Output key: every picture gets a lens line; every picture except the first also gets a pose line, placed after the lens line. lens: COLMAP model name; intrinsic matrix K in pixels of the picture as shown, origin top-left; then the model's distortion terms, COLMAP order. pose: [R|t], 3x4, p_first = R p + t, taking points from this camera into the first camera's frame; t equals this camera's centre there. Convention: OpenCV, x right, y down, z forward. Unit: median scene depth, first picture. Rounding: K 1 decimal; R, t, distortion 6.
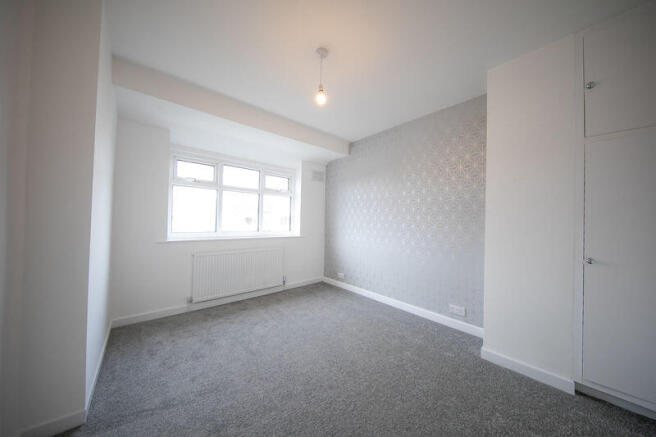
lens RADIAL K [[212.5, 0, 328.4], [0, 212.5, 219.6], [0, 0, 1]] dist [-0.000230, -0.000066]
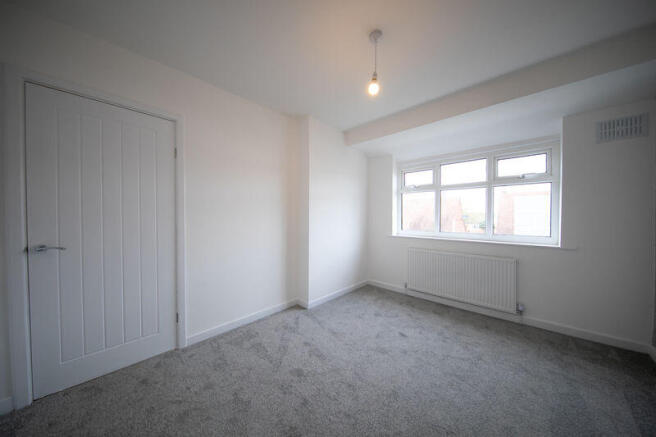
lens RADIAL K [[206.4, 0, 329.8], [0, 206.4, 214.4], [0, 0, 1]] dist [-0.000054, -0.000017]
pose [[0.126909, -0.032115, -0.991394, 0.449115], [0.001345, 0.999480, -0.032205, 0.008289], [0.991913, 0.002754, 0.126886, 0.382064]]
